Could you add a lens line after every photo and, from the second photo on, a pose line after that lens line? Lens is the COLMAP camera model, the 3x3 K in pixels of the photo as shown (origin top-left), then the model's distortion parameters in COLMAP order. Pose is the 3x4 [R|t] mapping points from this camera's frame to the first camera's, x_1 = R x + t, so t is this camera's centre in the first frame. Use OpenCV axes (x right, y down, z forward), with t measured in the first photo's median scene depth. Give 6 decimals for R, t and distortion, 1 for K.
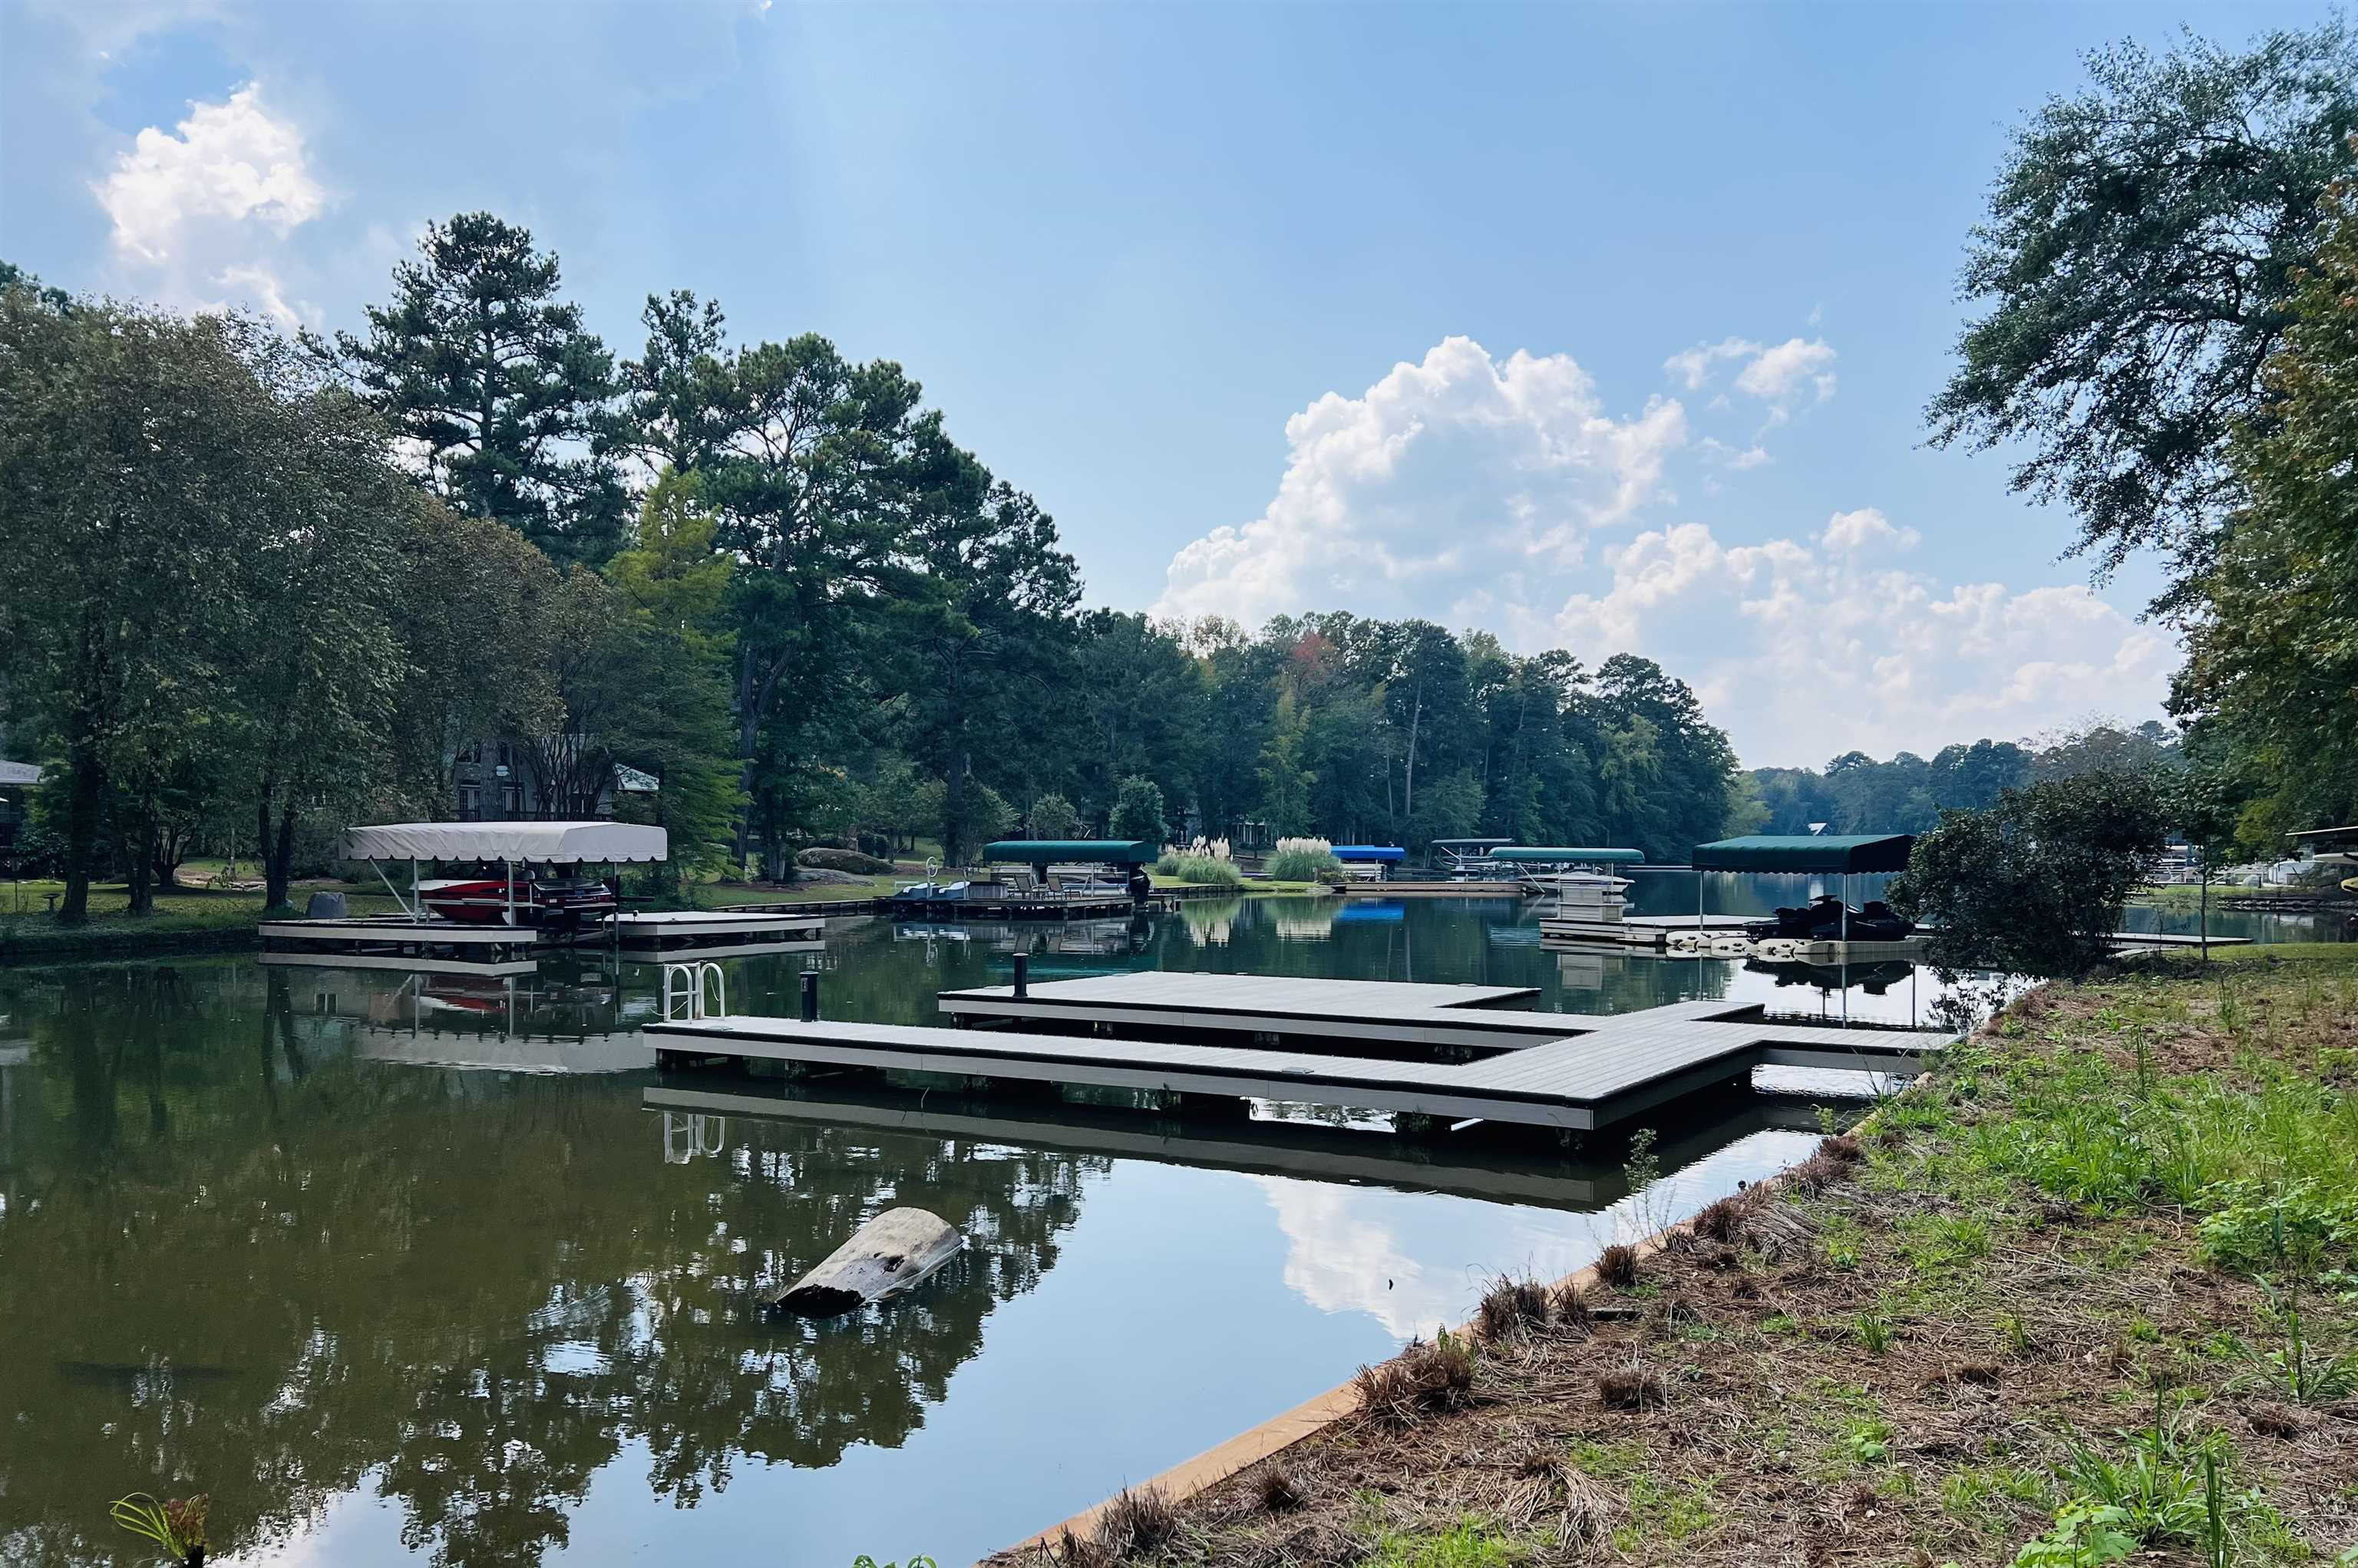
lens RADIAL K [[1730.9, 0, 1169.1], [0, 1730.9, 961.5], [0, 0, 1]] dist [0.002303, -0.000362]
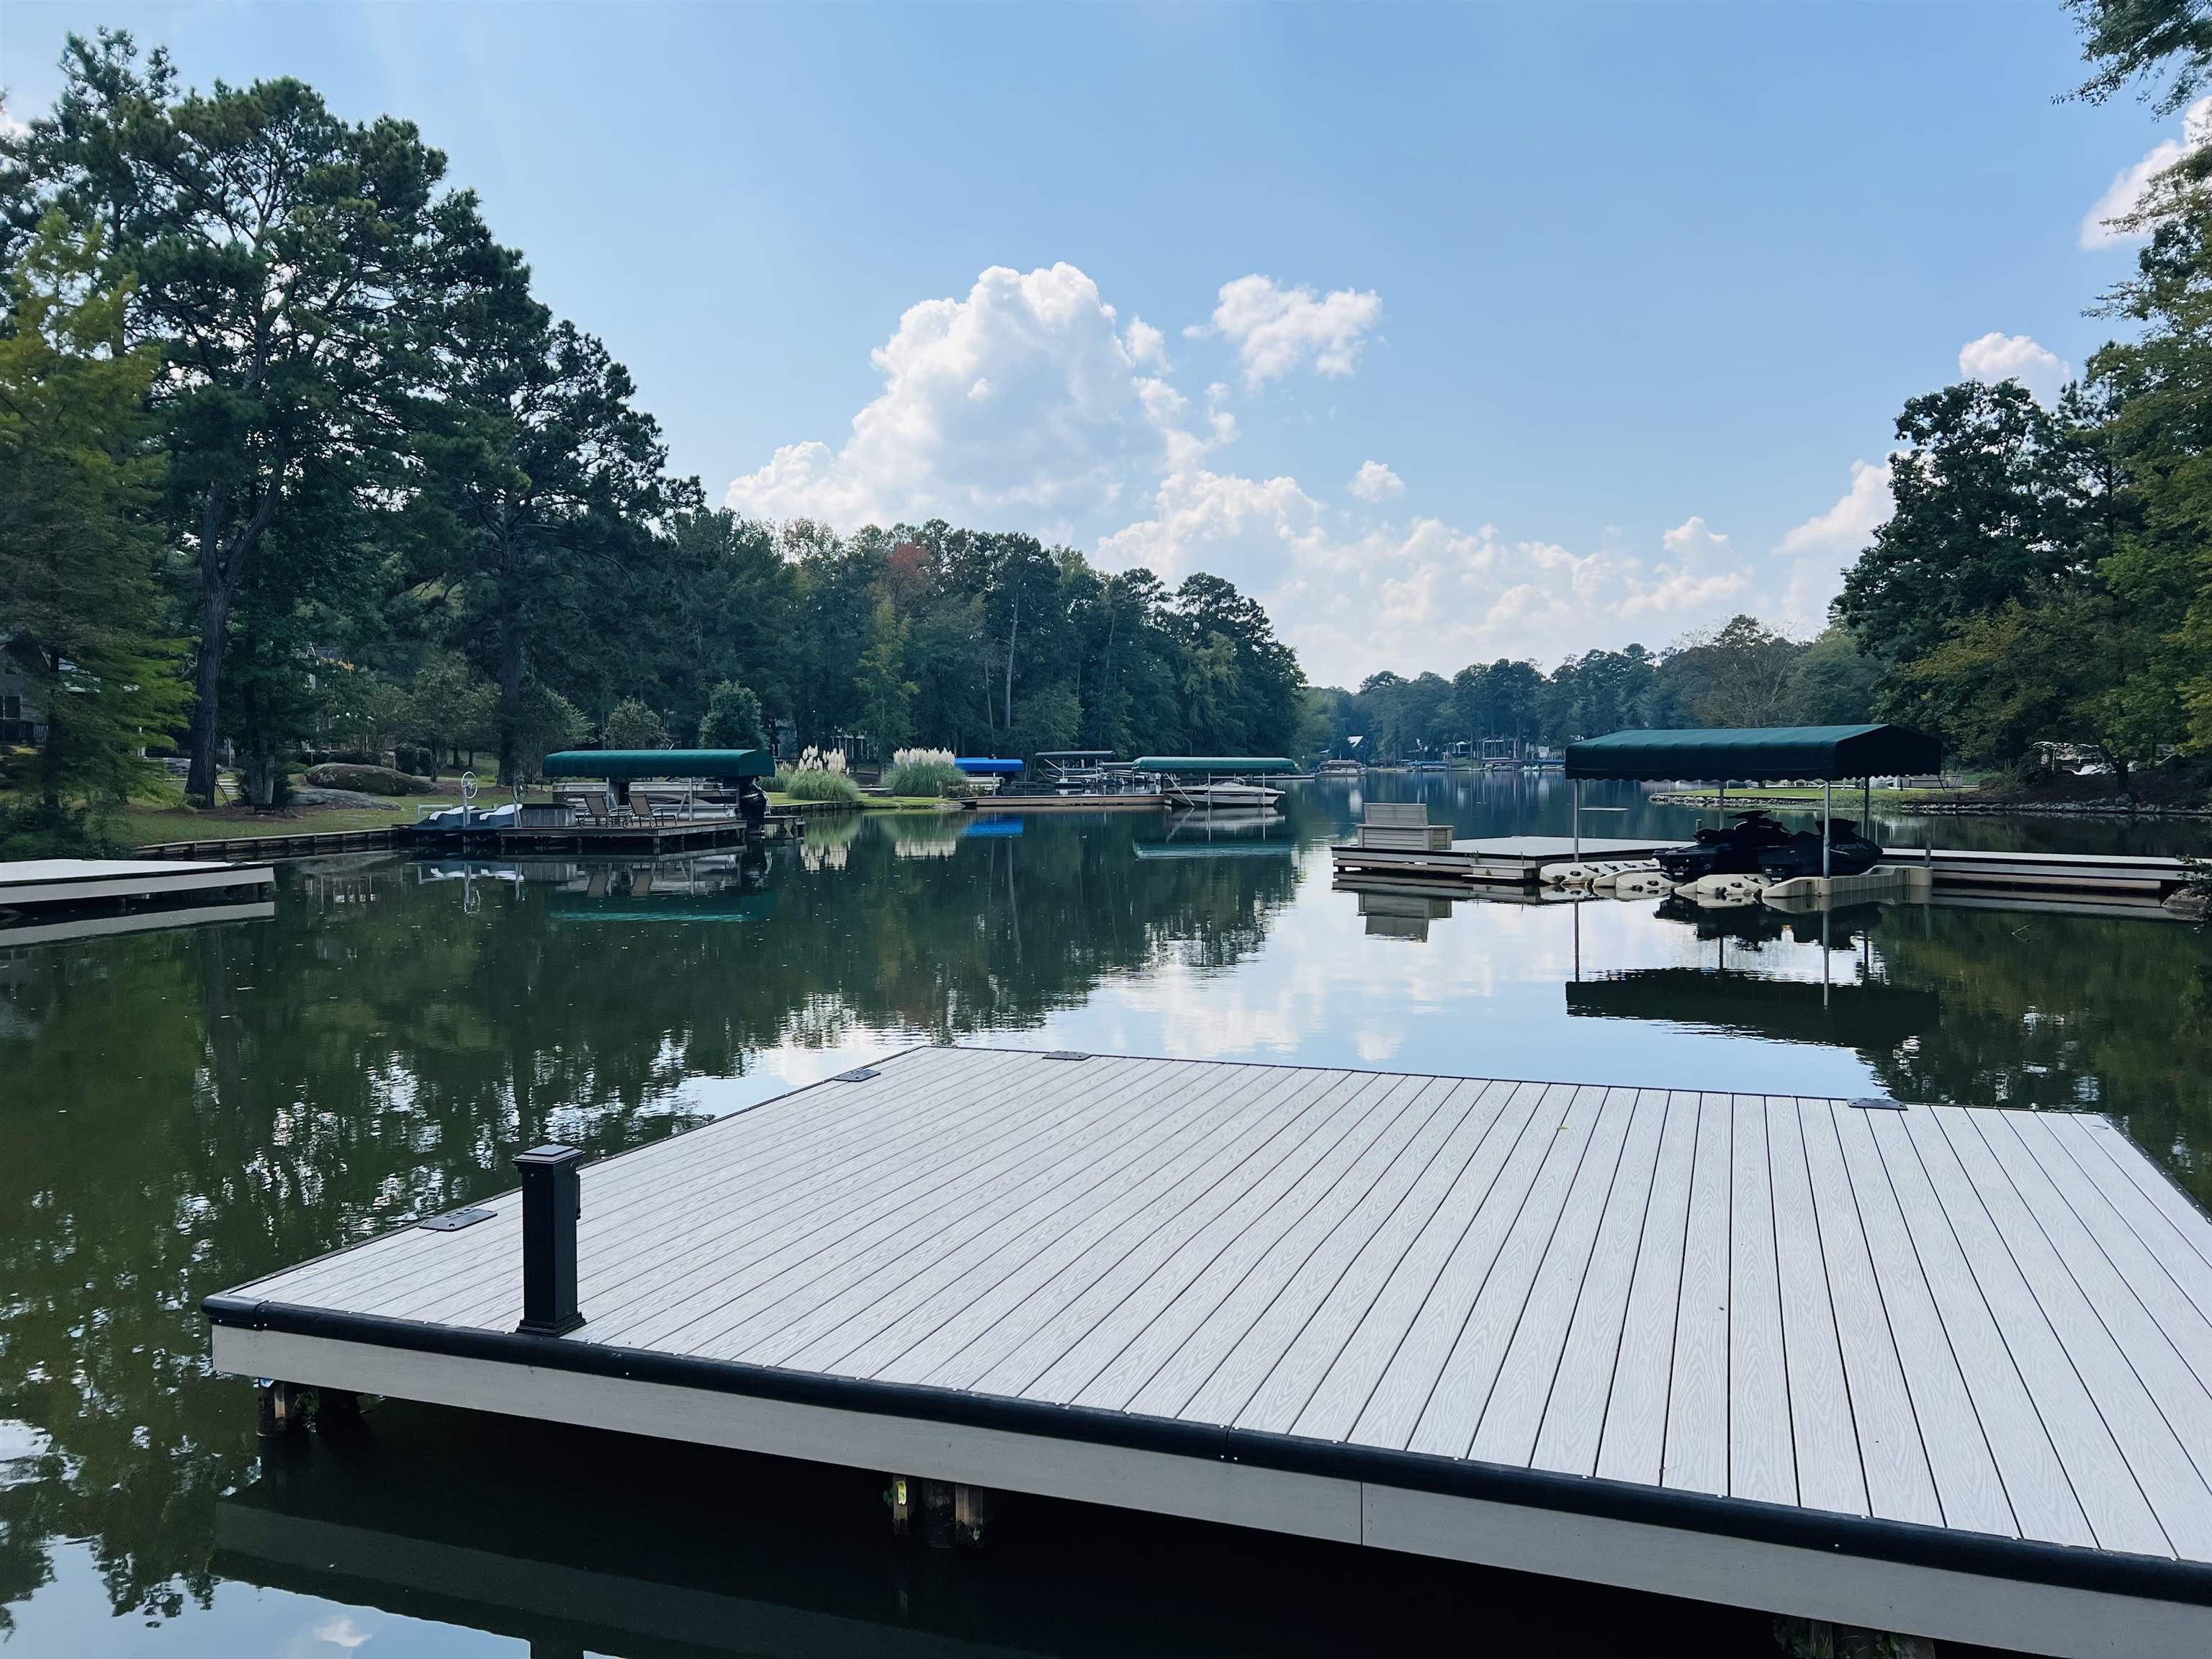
lens RADIAL K [[1646.8, 0, 1115.1], [0, 1646.8, 824.1], [0, 0, 1]] dist [0.065435, -0.080871]
pose [[0.976436, -0.015772, 0.215230, -0.009708], [0.021864, 0.999424, -0.025953, -0.006651], [-0.214697, 0.030047, 0.976218, 0.123530]]
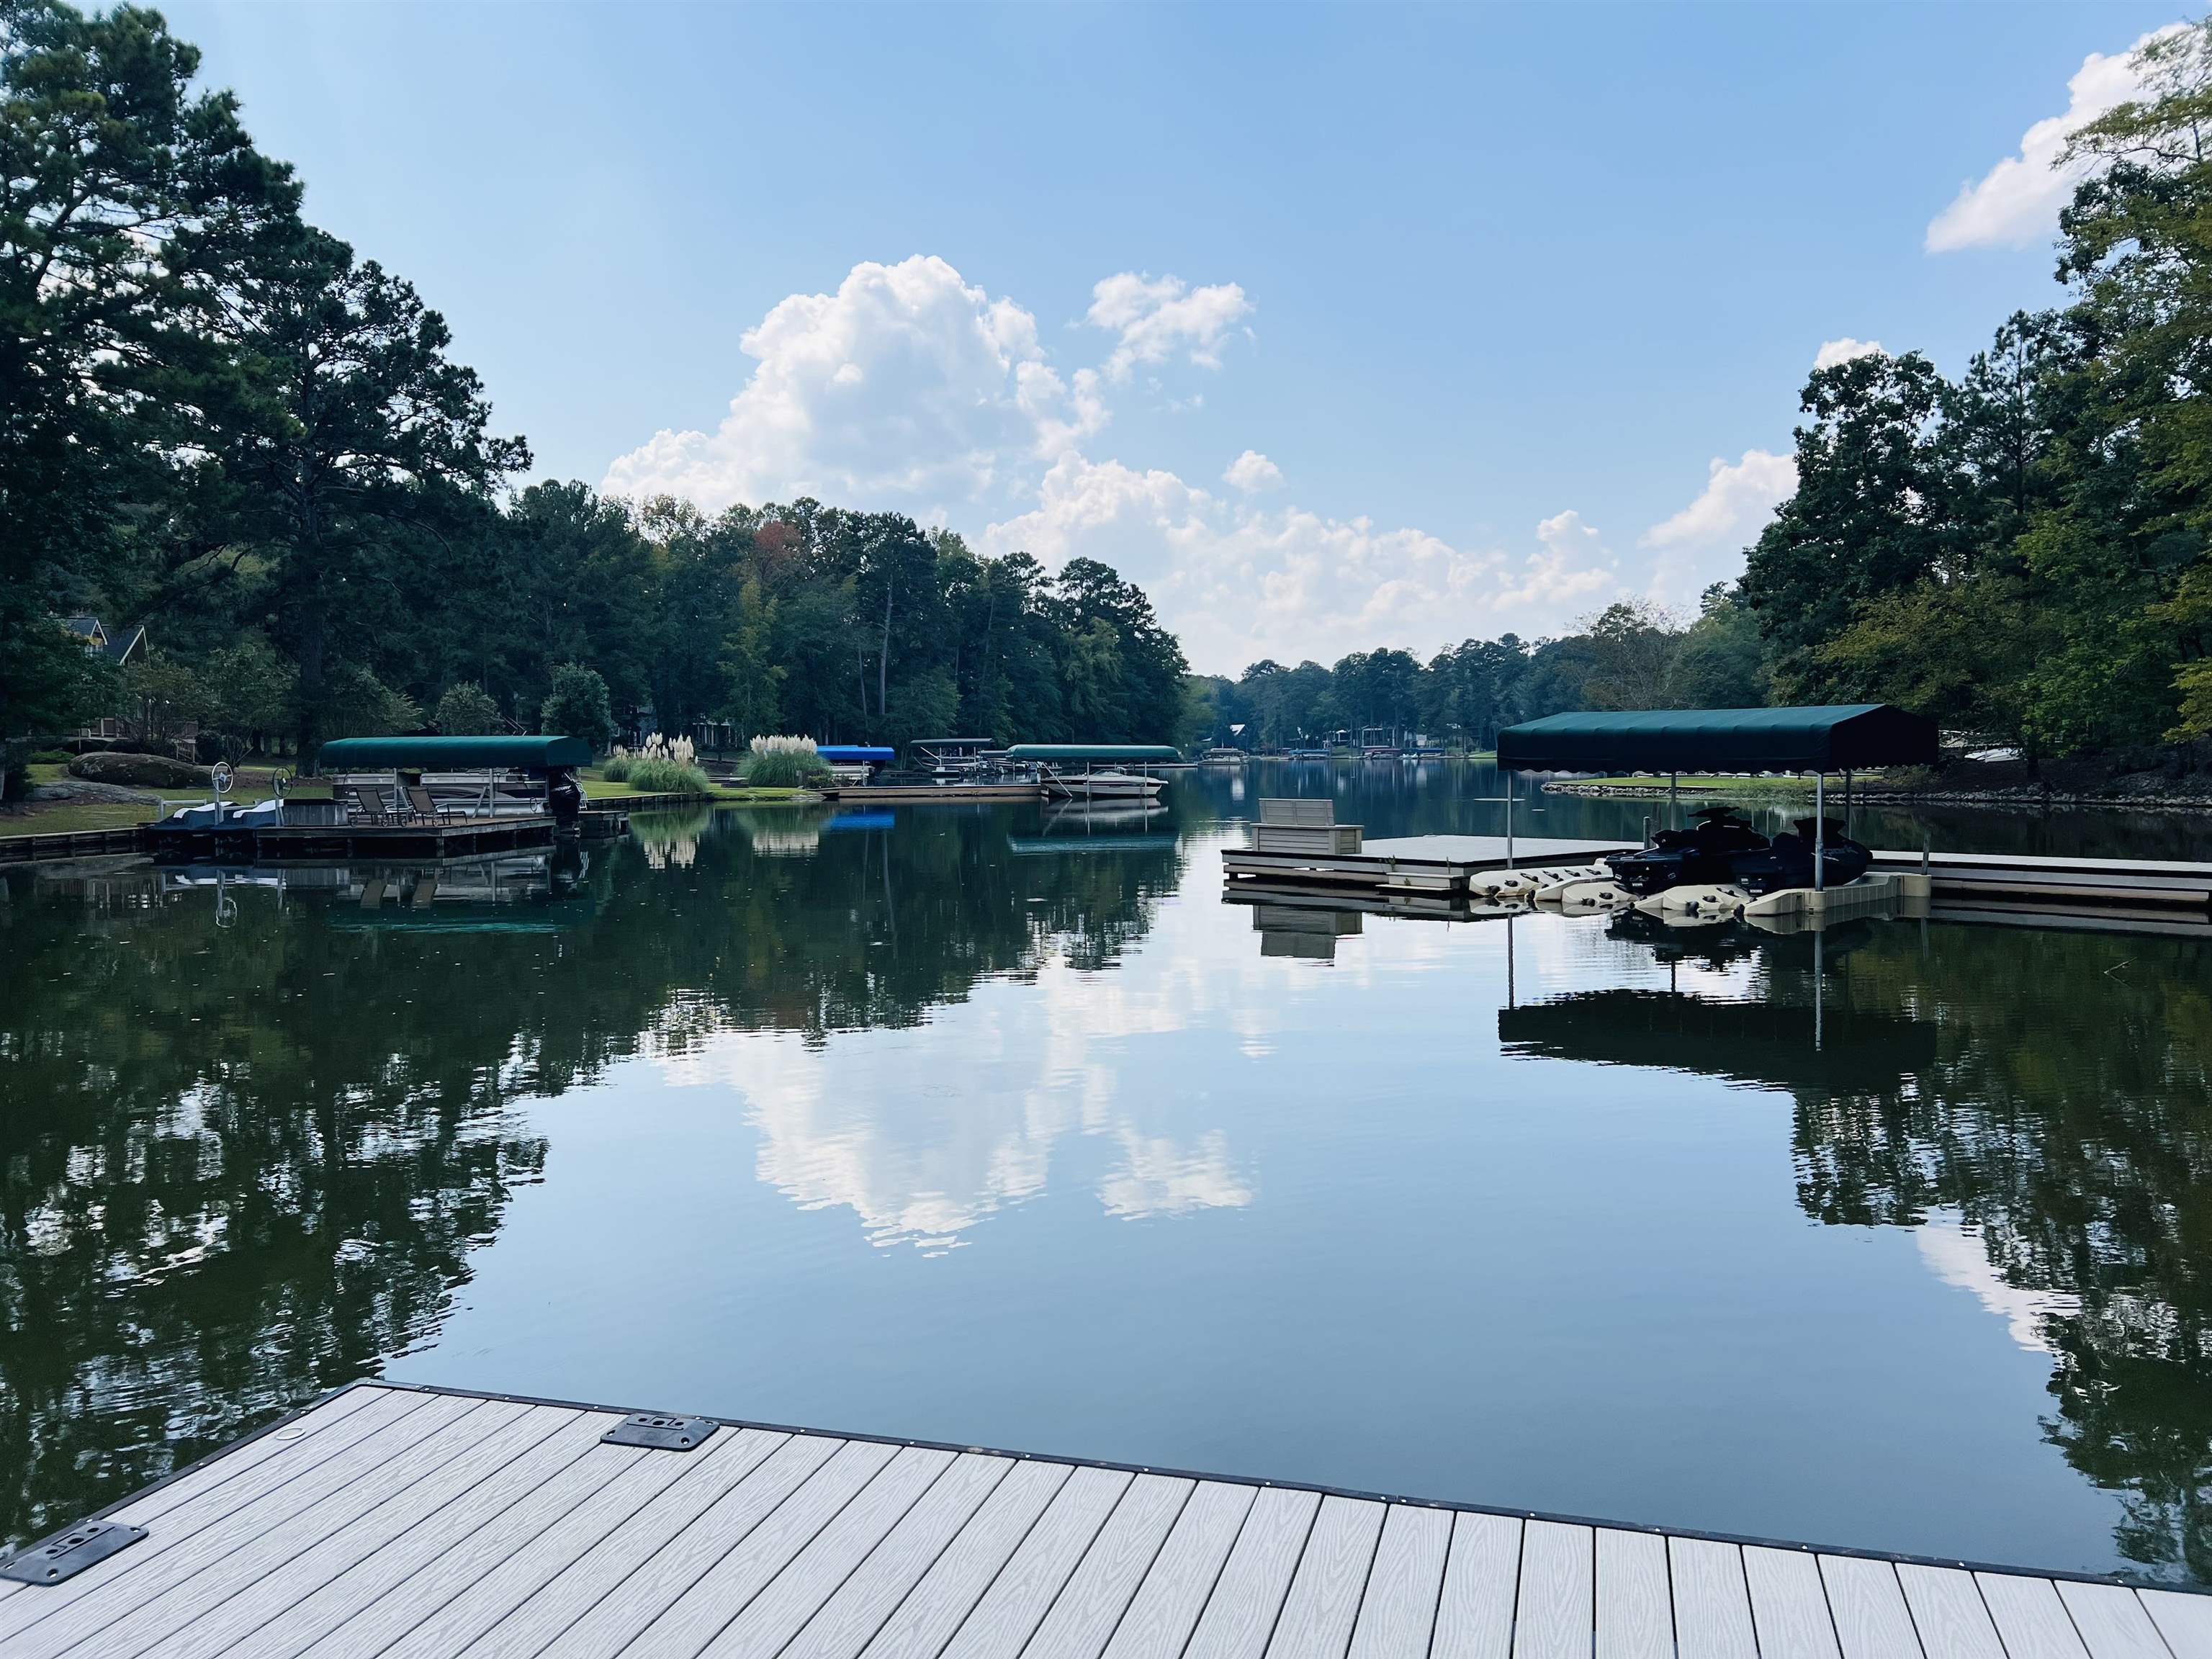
lens RADIAL K [[1646.8, 0, 1115.1], [0, 1646.8, 824.1], [0, 0, 1]] dist [0.065435, -0.080871]
pose [[0.958834, -0.021197, 0.283174, 0.003306], [0.027098, 0.999489, -0.016938, -0.009149], [-0.282670, 0.023914, 0.958919, 0.161887]]
